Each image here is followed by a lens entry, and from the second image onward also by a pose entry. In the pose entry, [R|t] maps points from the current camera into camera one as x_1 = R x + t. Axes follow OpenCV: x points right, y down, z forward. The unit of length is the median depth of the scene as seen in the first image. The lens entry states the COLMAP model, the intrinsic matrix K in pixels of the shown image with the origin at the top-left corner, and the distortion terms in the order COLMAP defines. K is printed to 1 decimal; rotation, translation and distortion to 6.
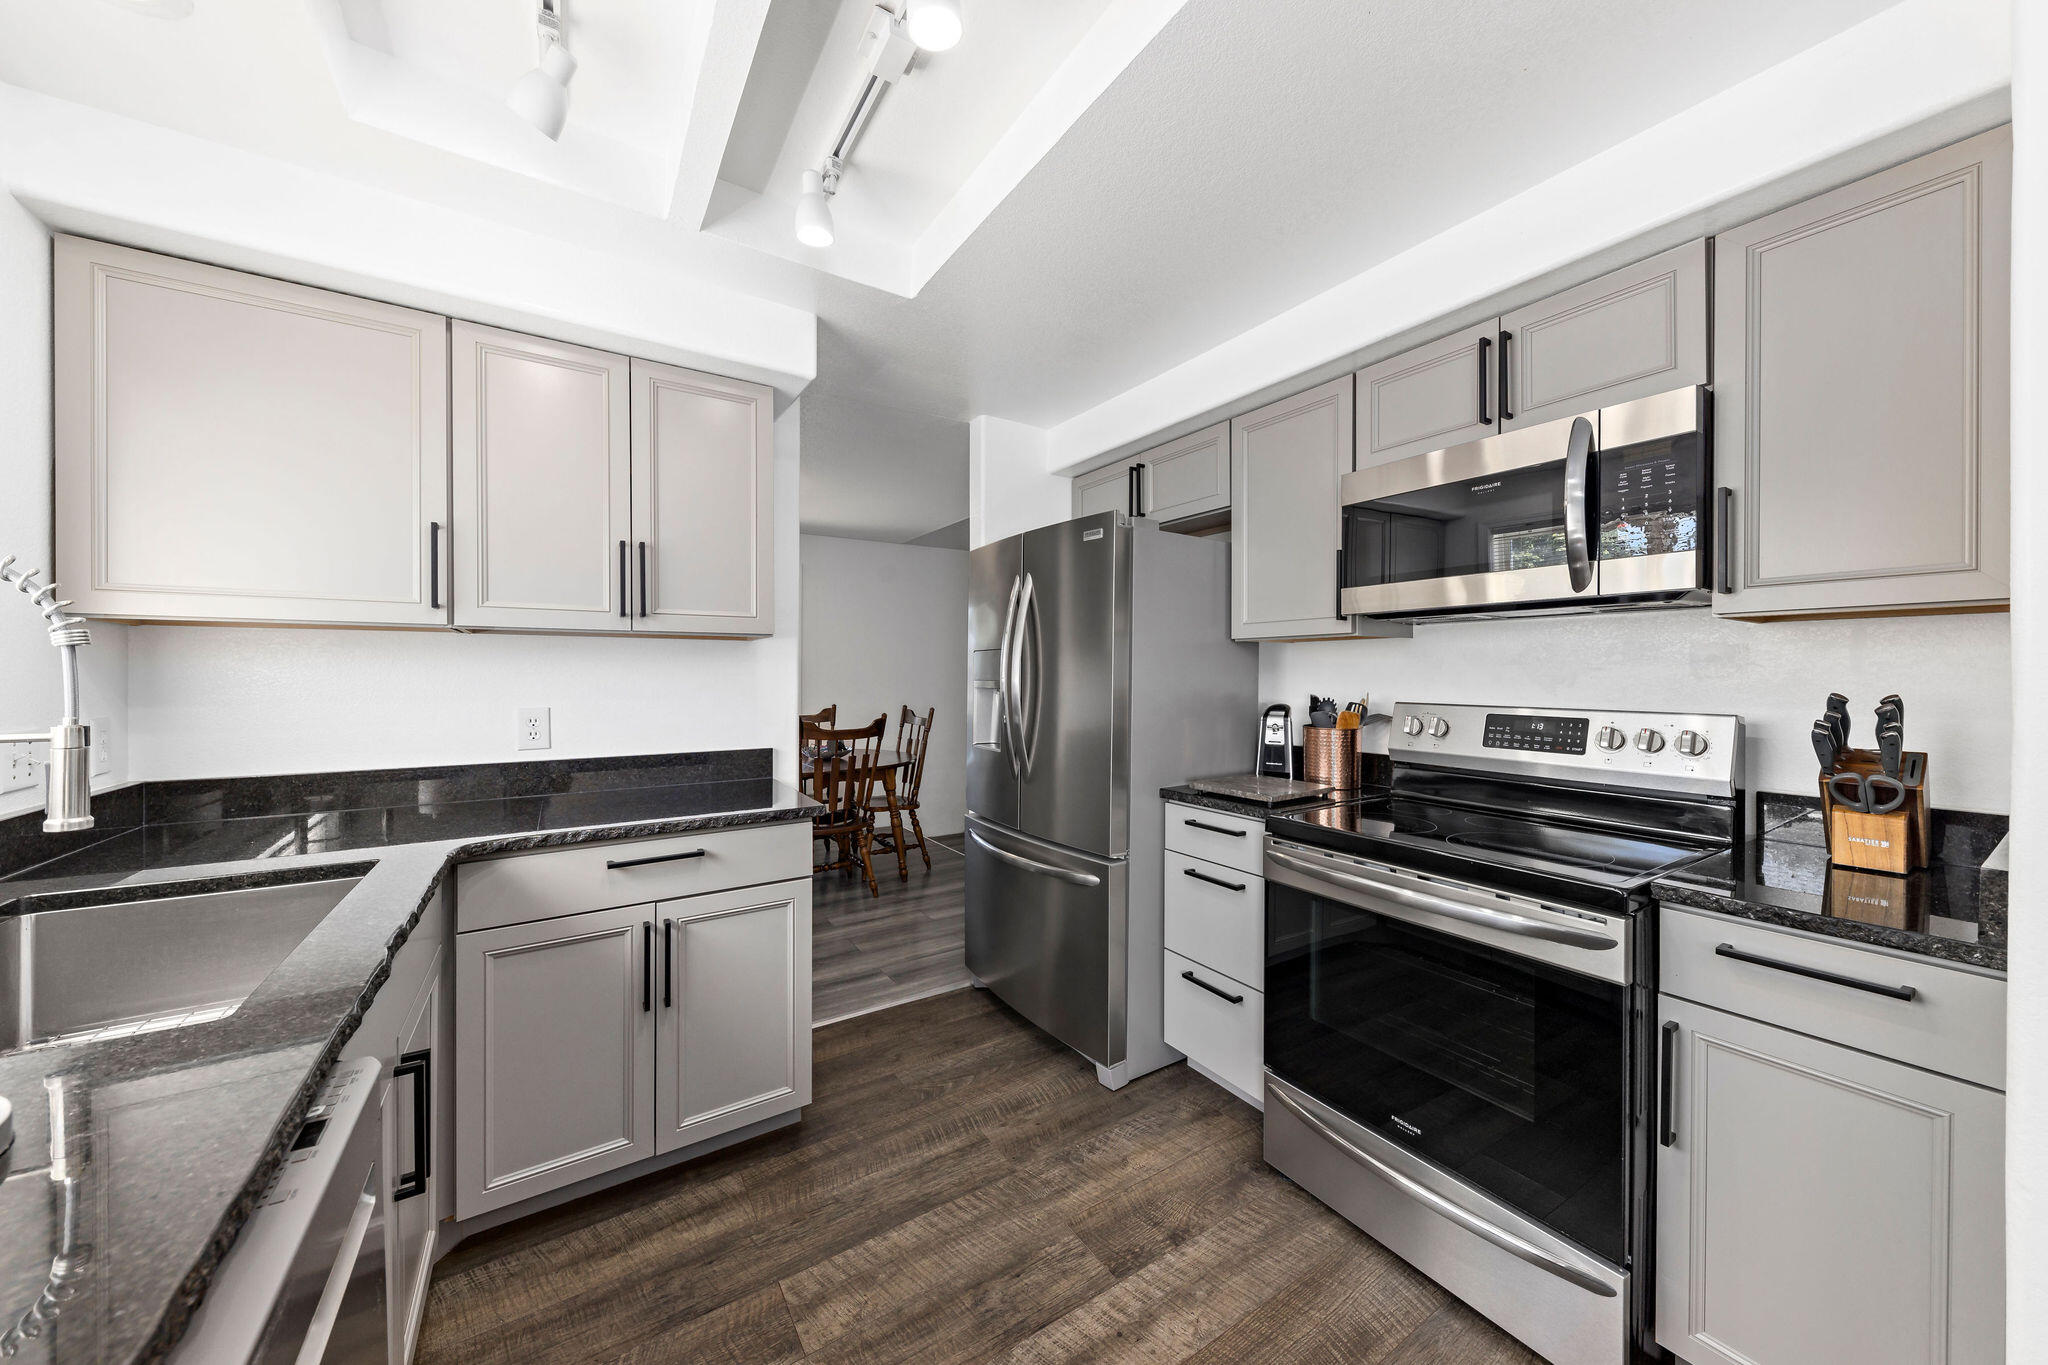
lens RADIAL K [[707.3, 0, 1024.0], [0, 707.3, 682.5], [0, 0, 1]] dist [-0.000470, -0.000072]
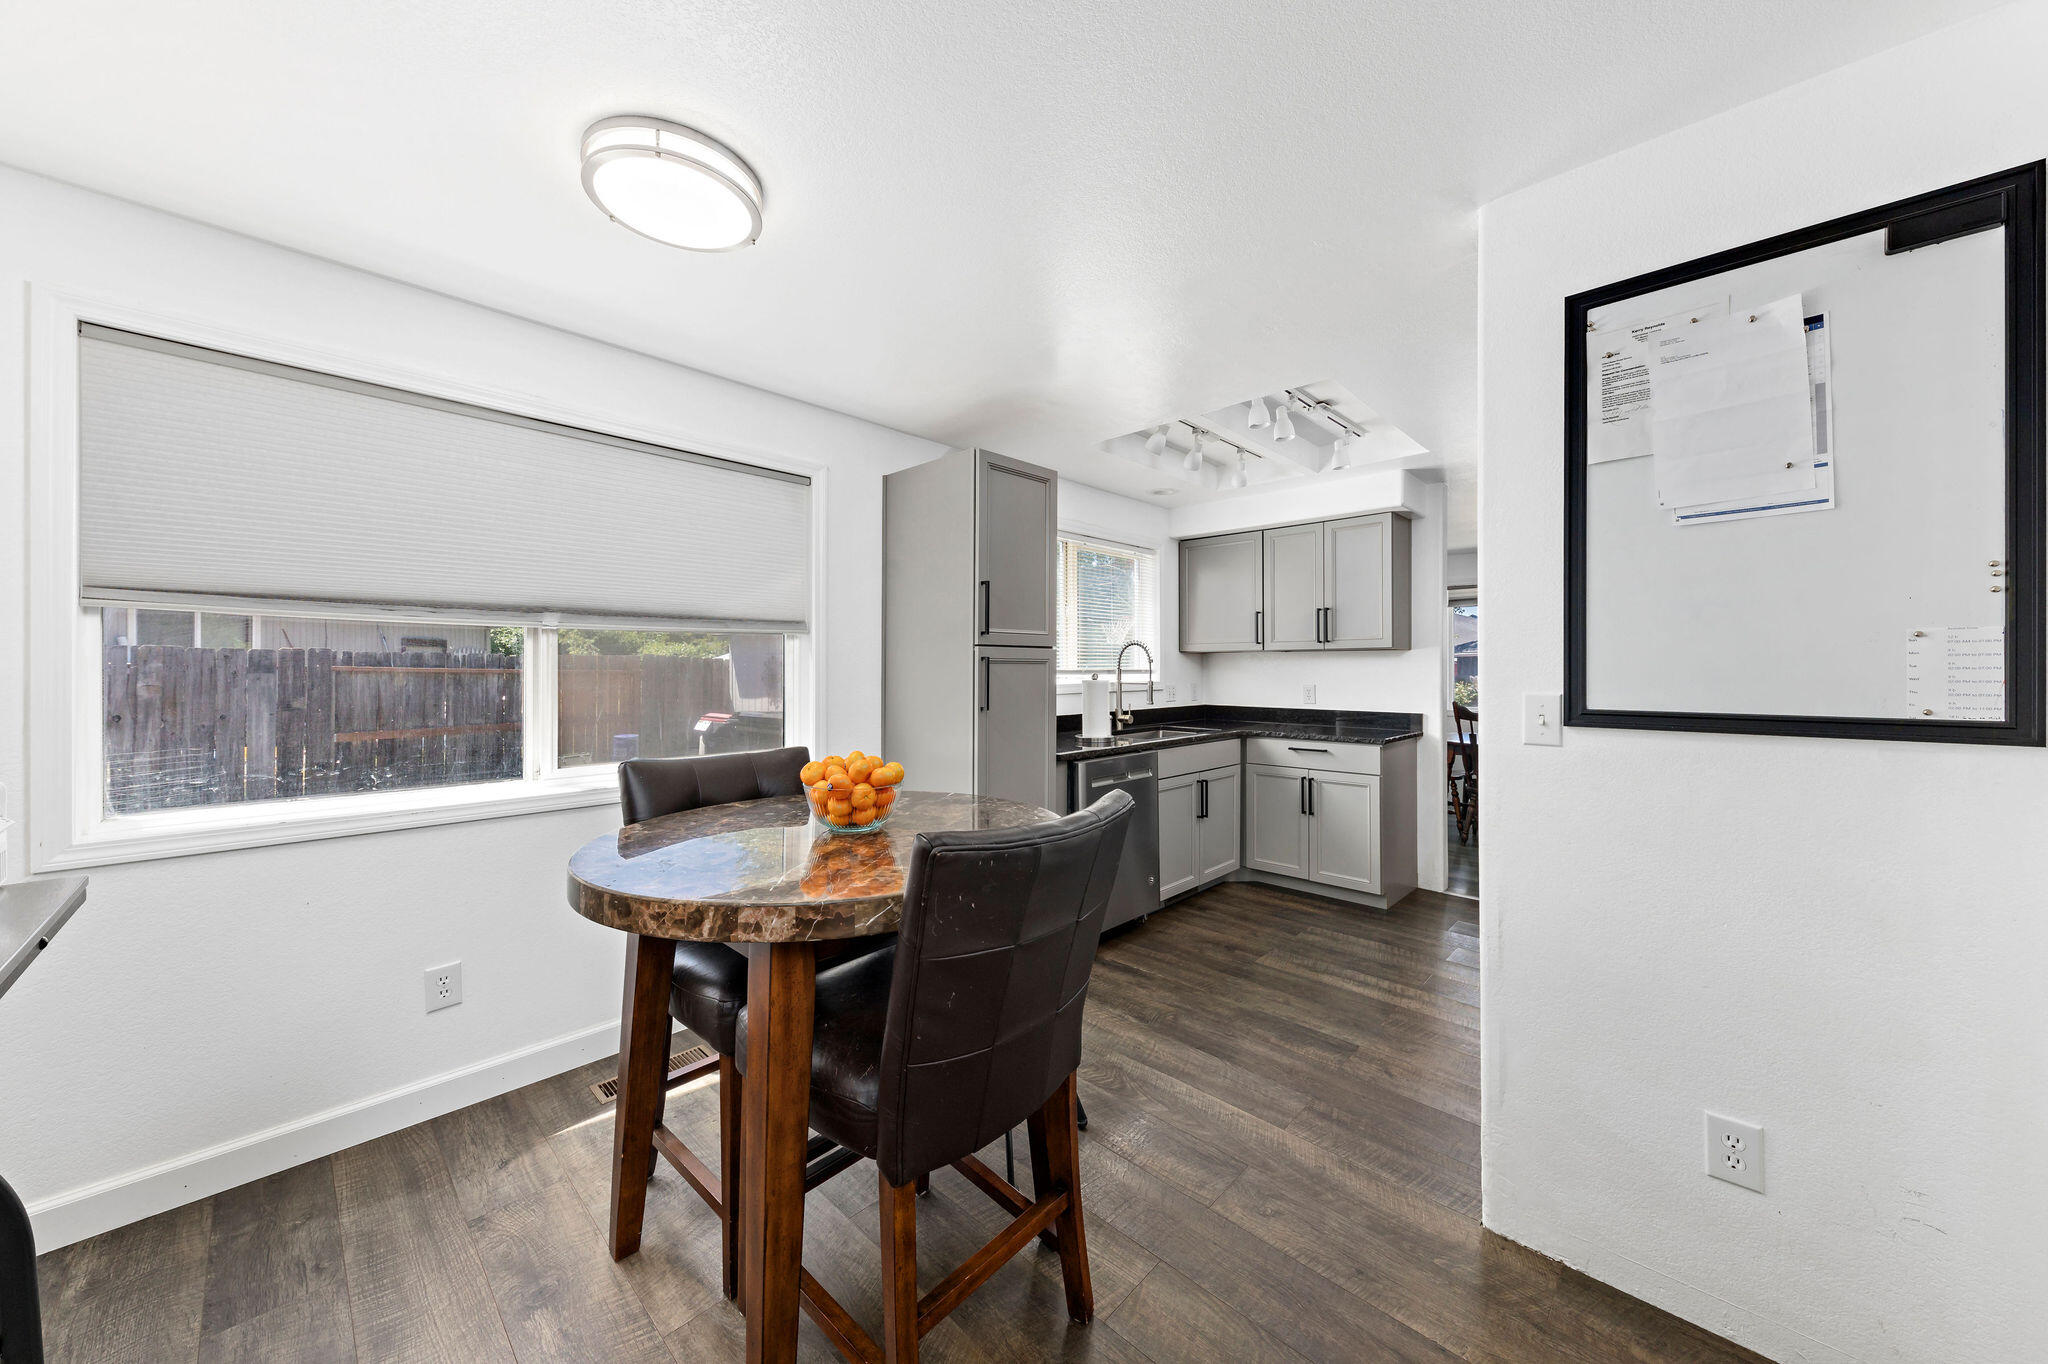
lens RADIAL K [[707.3, 0, 1024.0], [0, 707.3, 682.0], [0, 0, 1]] dist [-0.000470, -0.000072]
pose [[0.208248, 0.023307, -0.977798, 1.544337], [-0.007973, 0.999723, 0.022132, -0.015580], [0.978044, 0.003187, 0.208376, -0.389023]]
